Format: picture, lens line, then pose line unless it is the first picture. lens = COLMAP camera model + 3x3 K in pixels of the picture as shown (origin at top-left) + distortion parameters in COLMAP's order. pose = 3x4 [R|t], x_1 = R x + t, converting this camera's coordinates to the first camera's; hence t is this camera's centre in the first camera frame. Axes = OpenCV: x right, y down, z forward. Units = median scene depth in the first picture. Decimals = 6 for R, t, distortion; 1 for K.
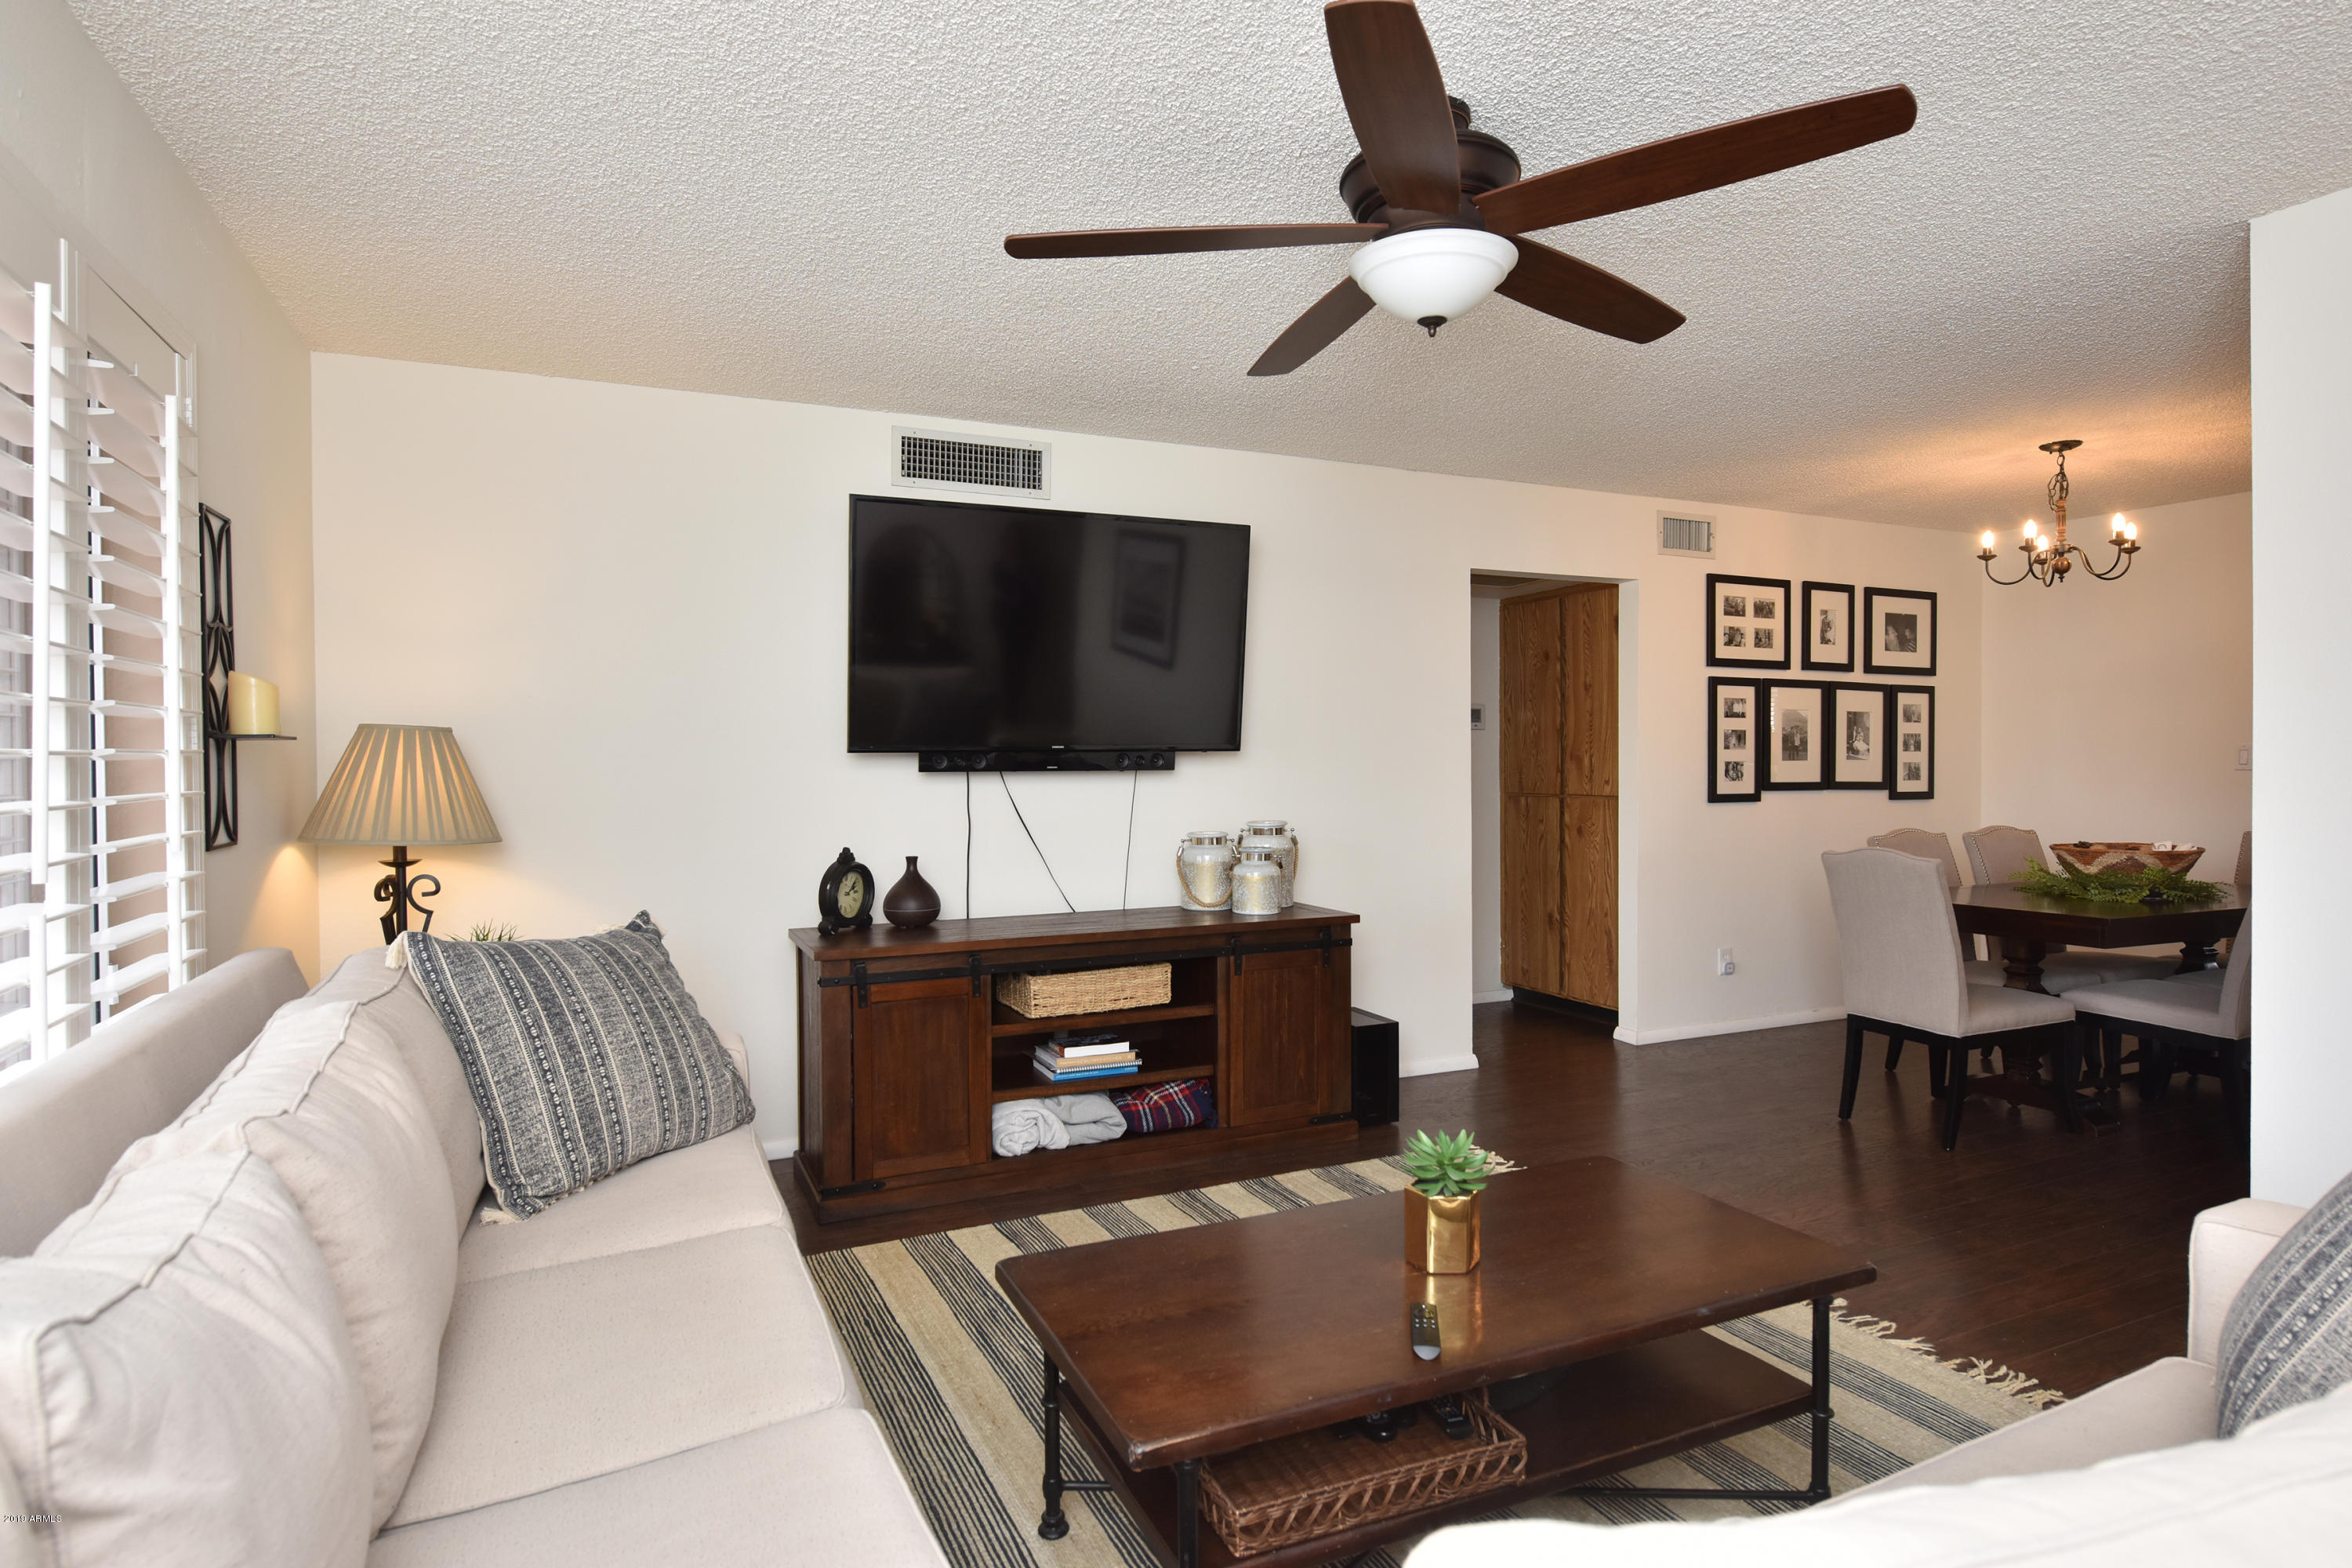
lens RADIAL K [[1300.1, 0, 1176.0], [0, 1300.1, 784.0], [0, 0, 1]] dist [-0.004566, -0.000206]
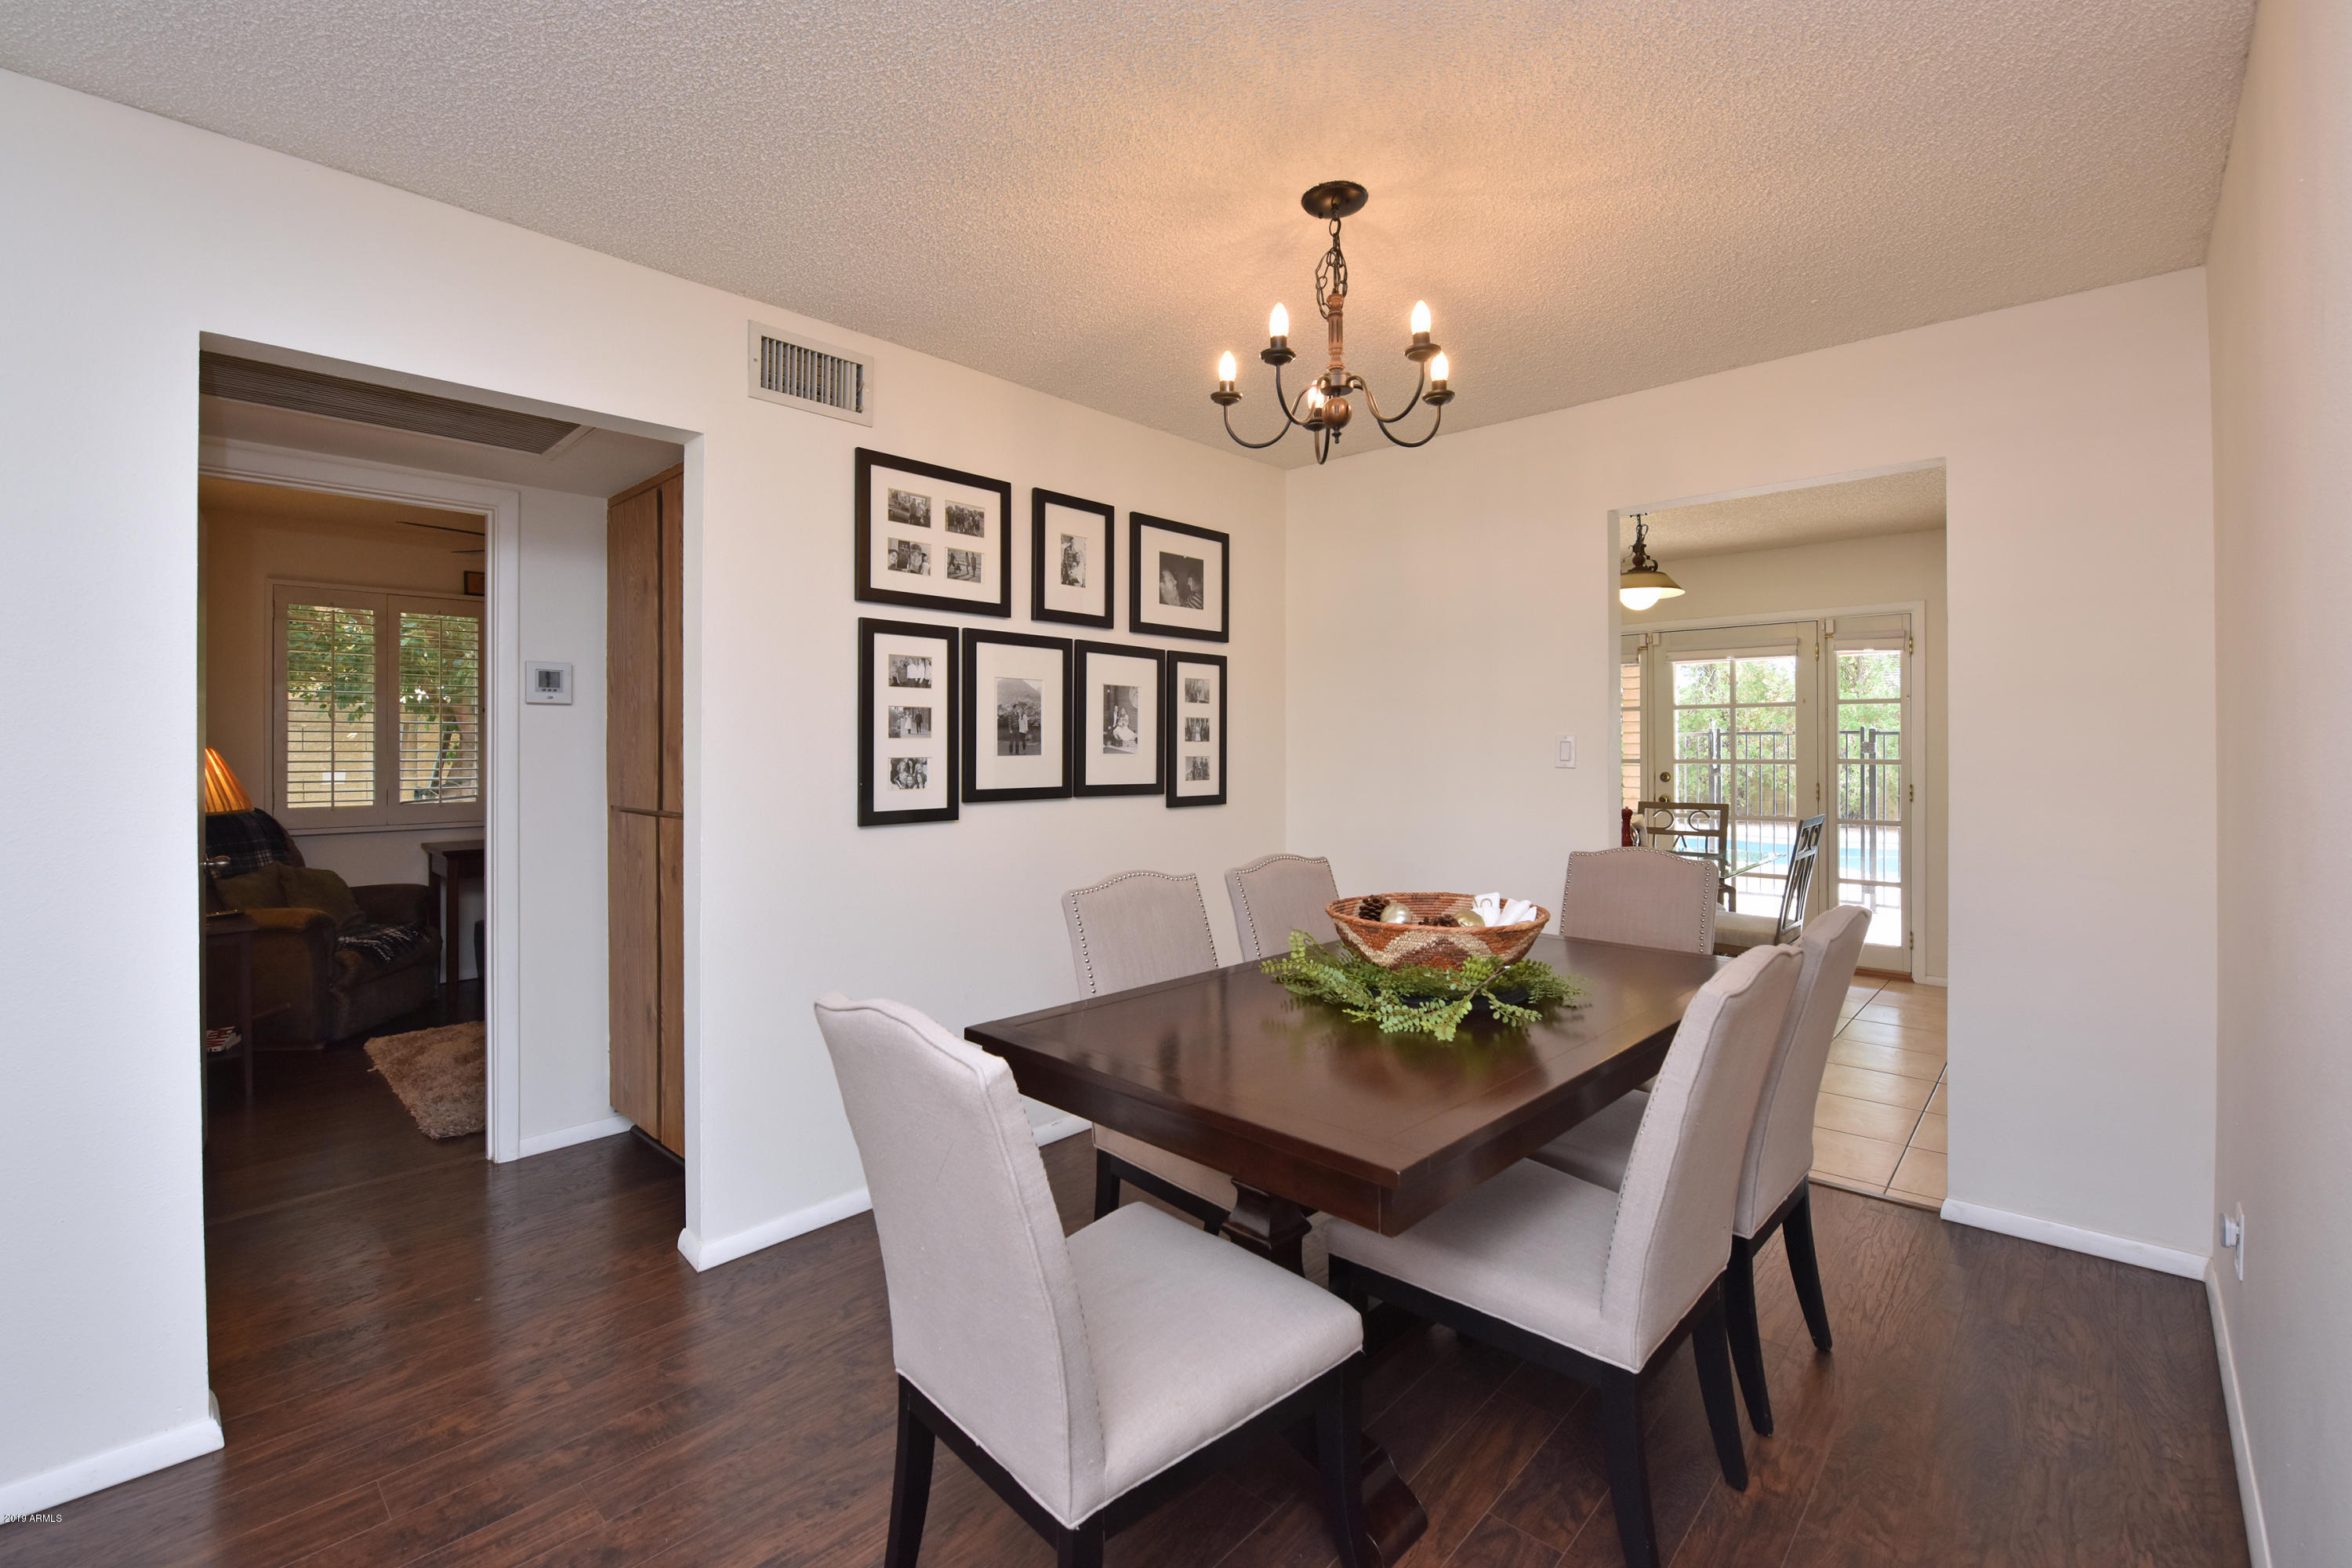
lens RADIAL K [[1018.5, 0, 1177.0], [0, 1018.5, 753.9], [0, 0, 1]] dist [0.000794, -0.000042]
pose [[0.929190, -0.001652, 0.369598, 0.359220], [0.005029, 0.999954, -0.008174, -0.014110], [-0.369567, 0.009454, 0.929156, 0.486939]]
